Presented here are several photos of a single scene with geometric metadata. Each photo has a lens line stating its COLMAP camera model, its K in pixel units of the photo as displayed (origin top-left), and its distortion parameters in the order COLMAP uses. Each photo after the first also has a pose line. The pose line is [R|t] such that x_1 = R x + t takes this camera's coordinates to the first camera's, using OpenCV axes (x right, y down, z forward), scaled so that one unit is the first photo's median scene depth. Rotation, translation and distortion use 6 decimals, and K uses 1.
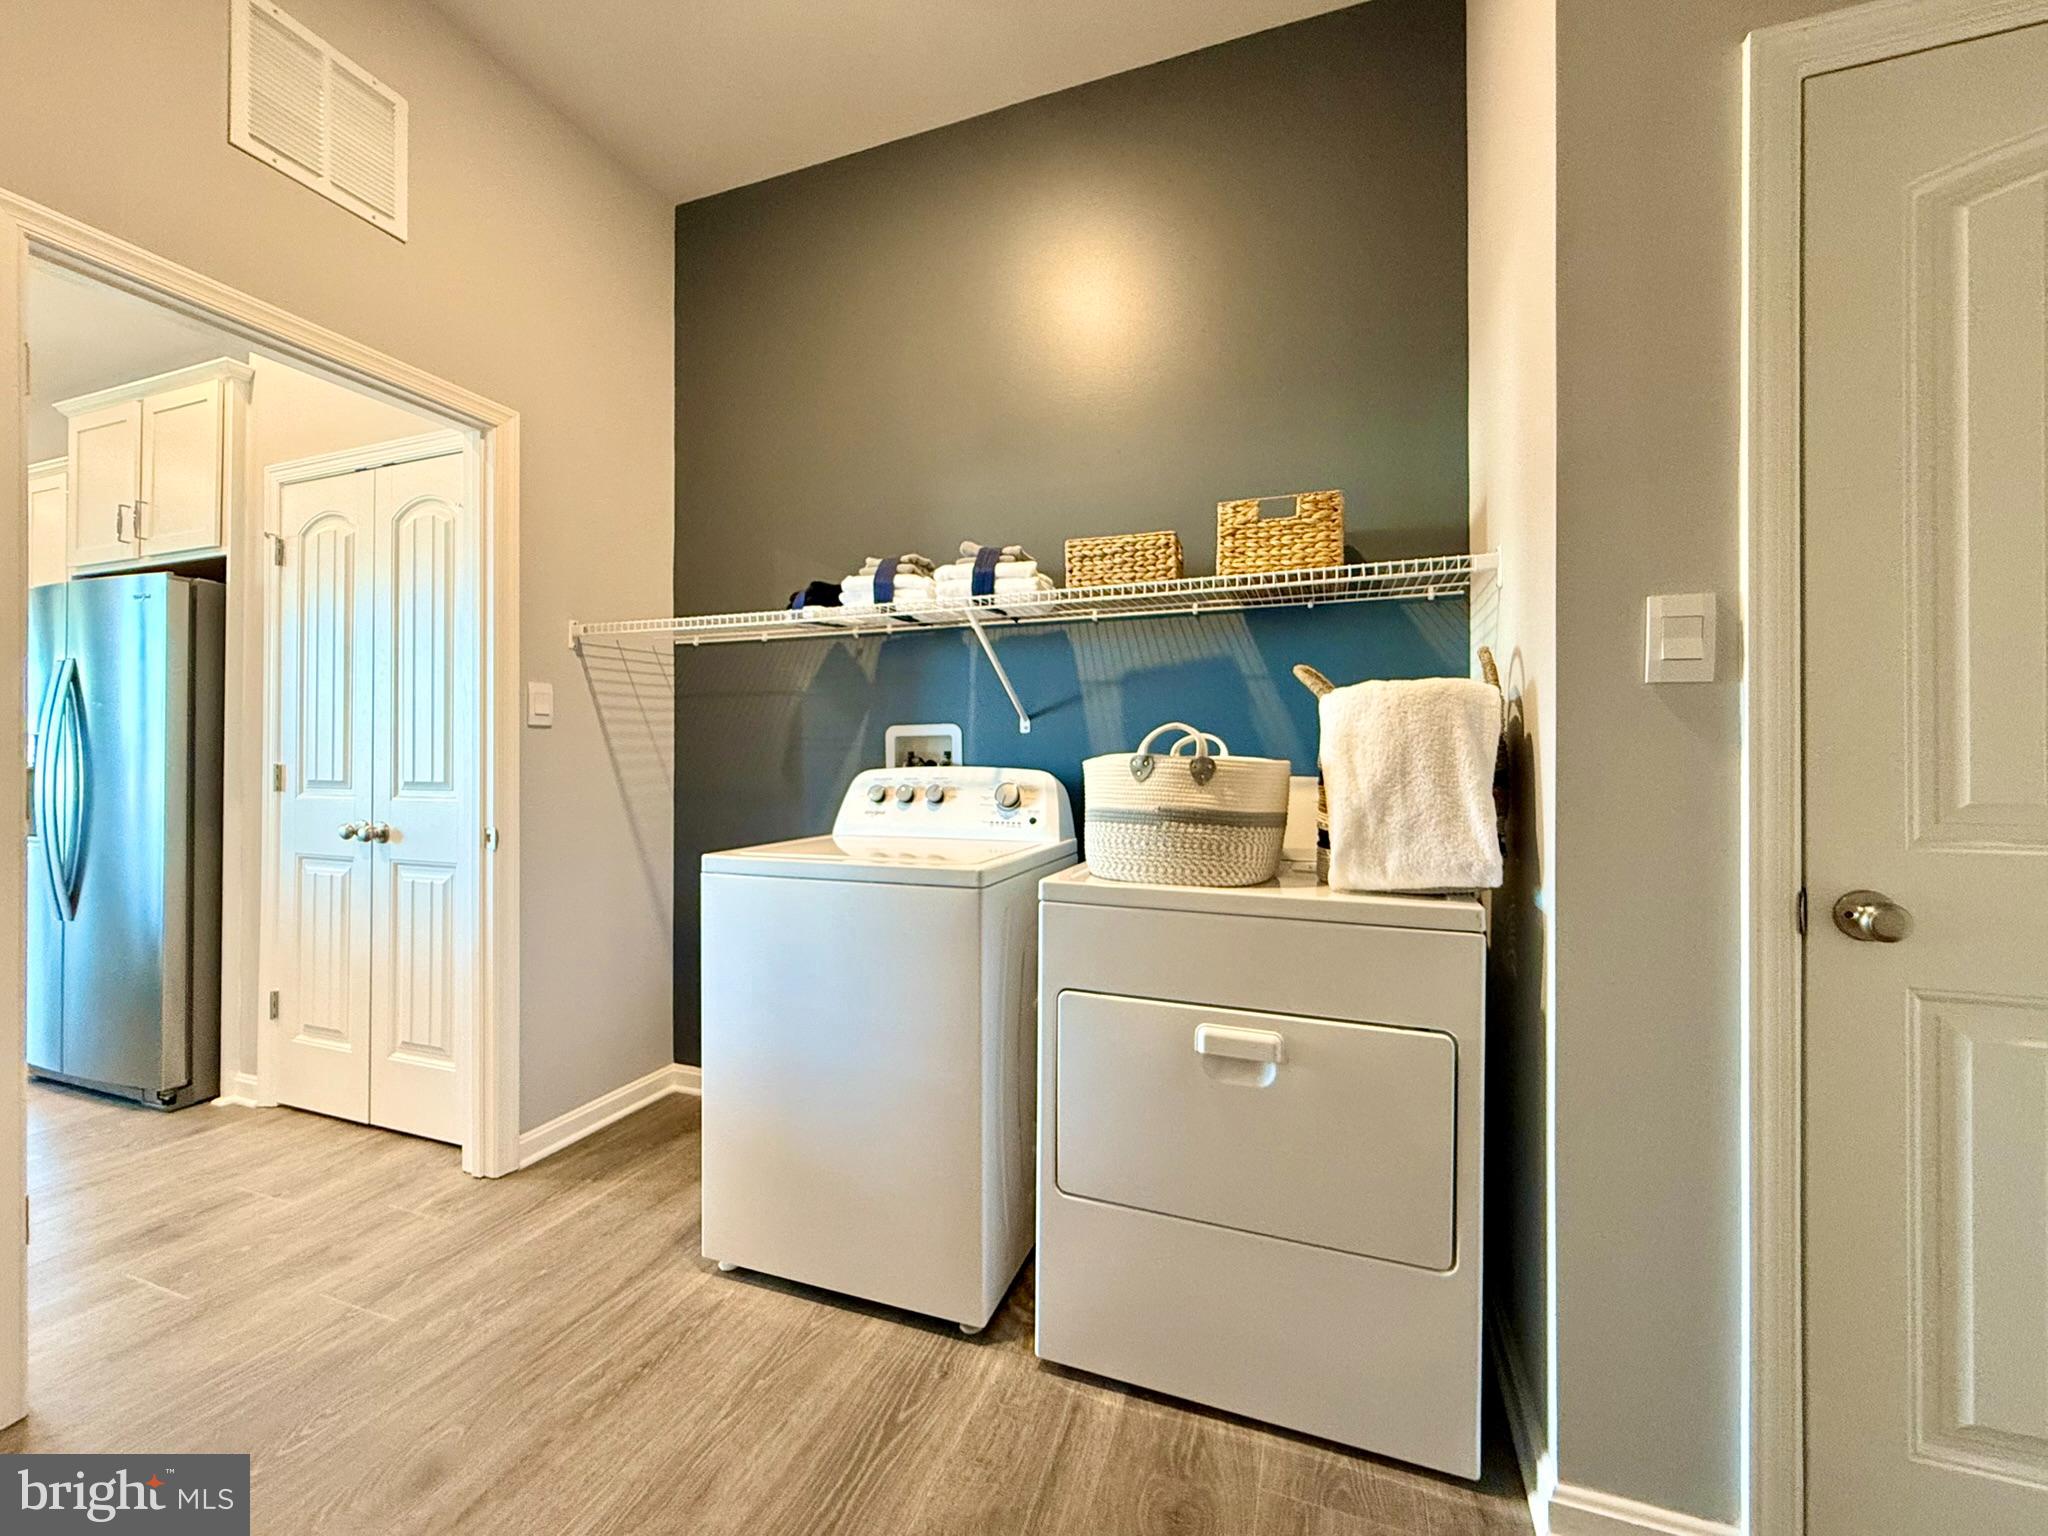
lens RADIAL K [[843.0, 0, 1019.2], [0, 843.0, 761.5], [0, 0, 1]] dist [-0.001663, -0.000855]
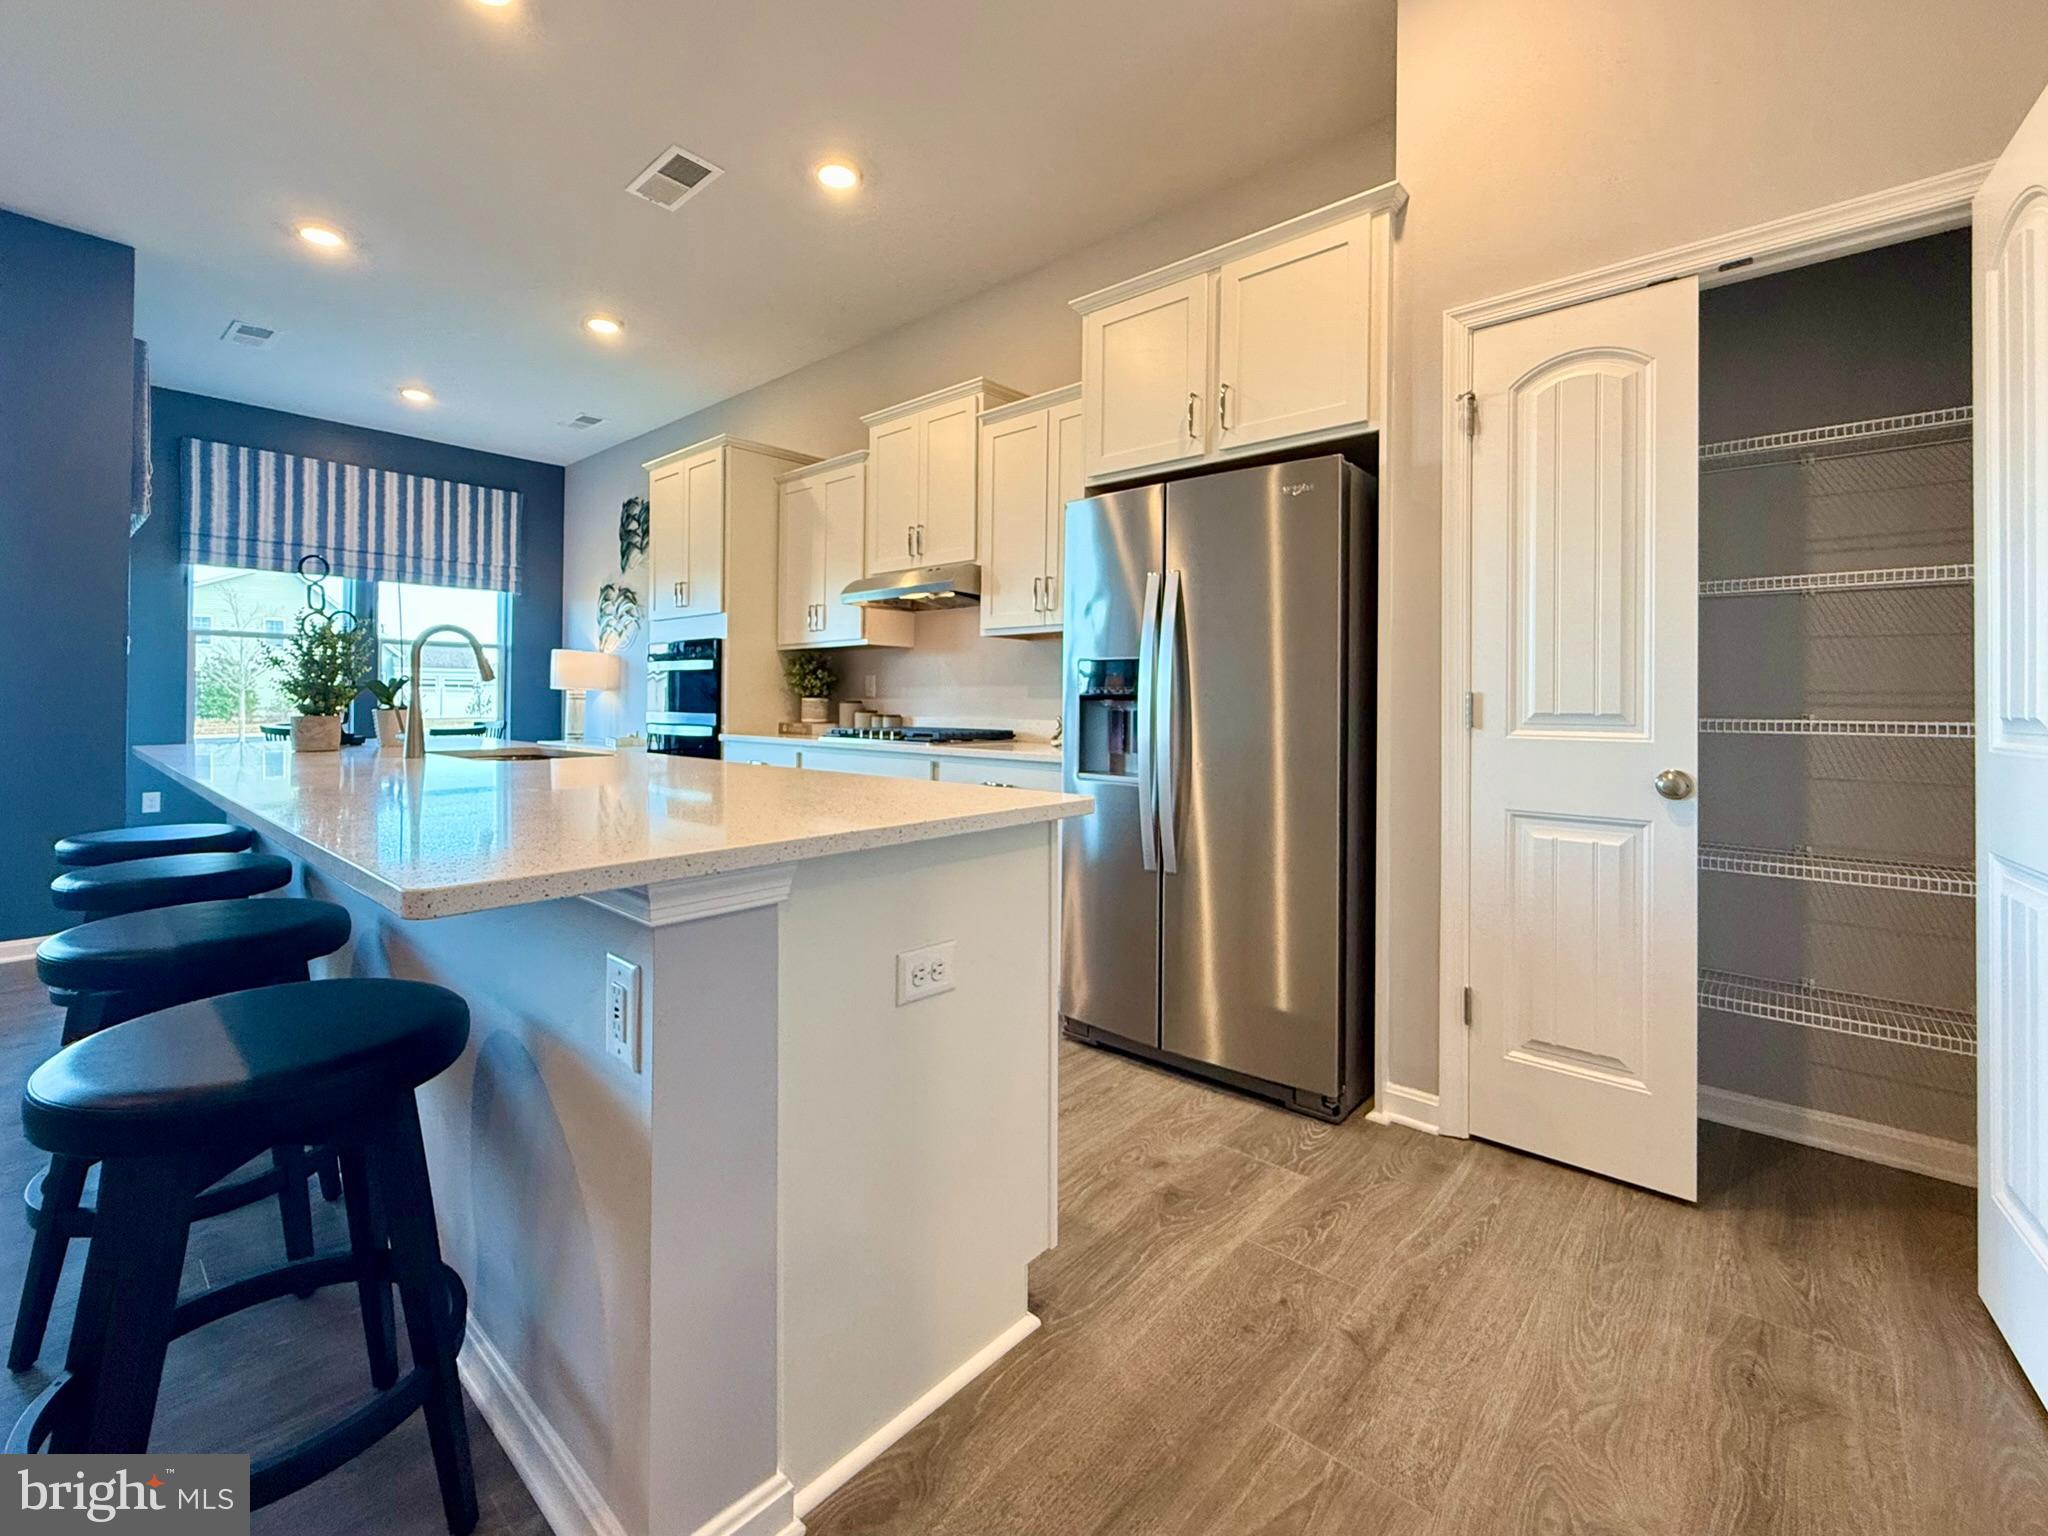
lens RADIAL K [[882.4, 0, 1016.6], [0, 882.4, 696.4], [0, 0, 1]] dist [-0.004259, -0.001705]
pose [[0.928518, 0.001482, -0.371285, -0.991535], [-0.003848, 0.999977, -0.005632, 0.013004], [0.371268, 0.006658, 0.928502, 0.100019]]
